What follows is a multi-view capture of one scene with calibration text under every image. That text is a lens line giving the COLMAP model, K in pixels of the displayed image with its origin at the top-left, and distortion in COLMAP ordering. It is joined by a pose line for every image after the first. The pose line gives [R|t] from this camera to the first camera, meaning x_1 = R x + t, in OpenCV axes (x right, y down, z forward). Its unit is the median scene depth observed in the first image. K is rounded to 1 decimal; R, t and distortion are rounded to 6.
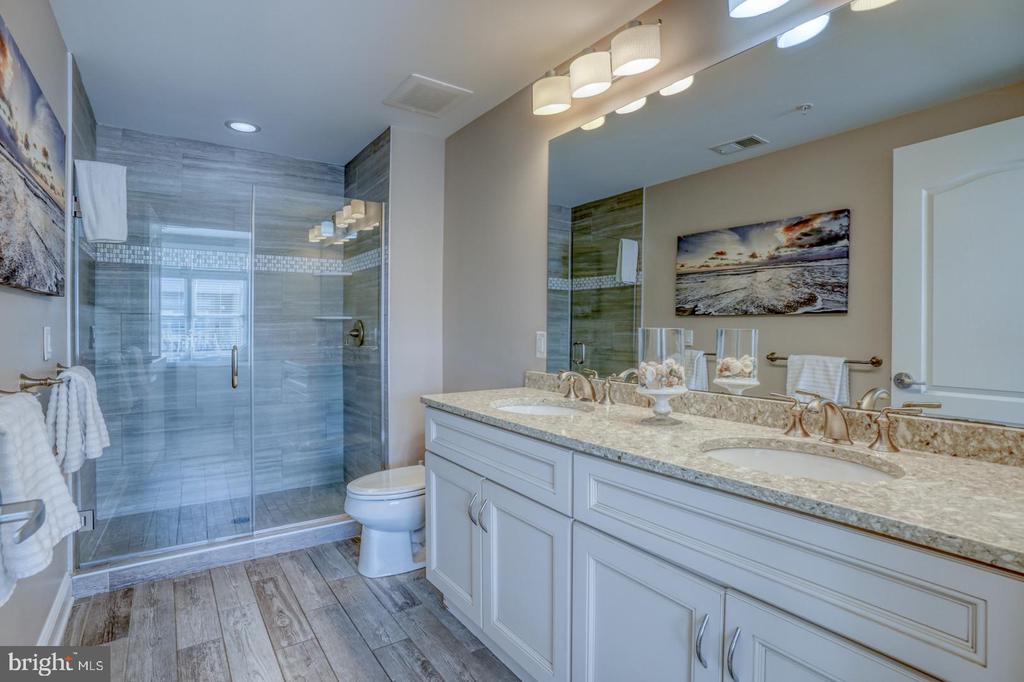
lens RADIAL K [[505.3, 0, 511.0], [0, 505.3, 338.0], [0, 0, 1]] dist [-0.084285, 0.037190]
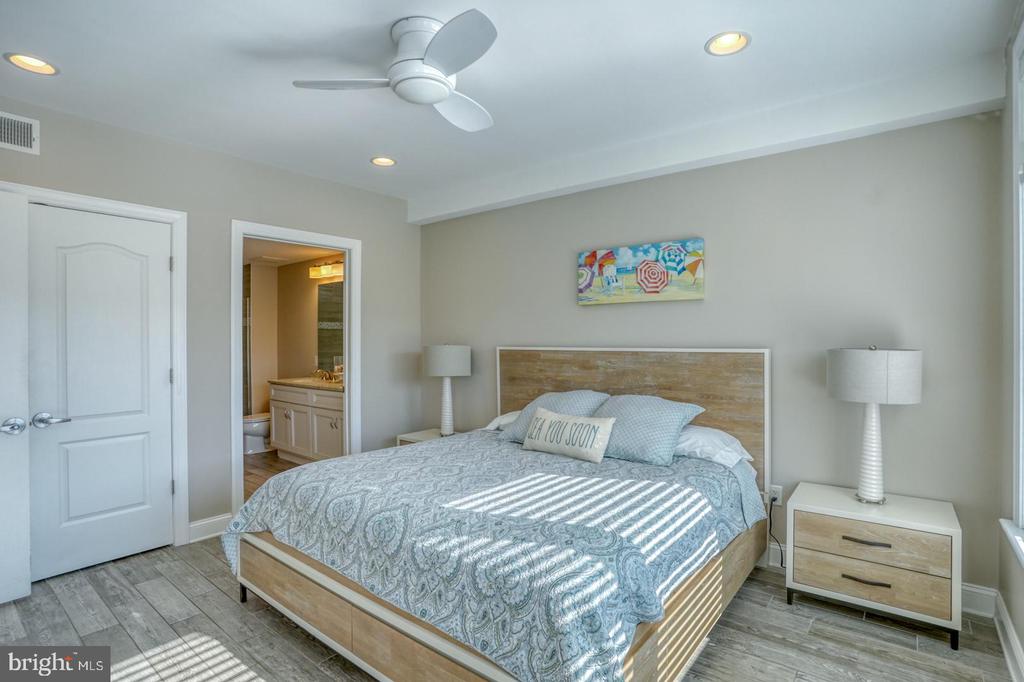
lens RADIAL K [[505.3, 0, 511.0], [0, 505.3, 338.0], [0, 0, 1]] dist [-0.084285, 0.037190]
pose [[0.958650, -0.007828, 0.284481, 0.308625], [0.010823, 0.999901, -0.008958, -0.068950], [-0.284382, 0.011667, 0.958640, -1.880741]]
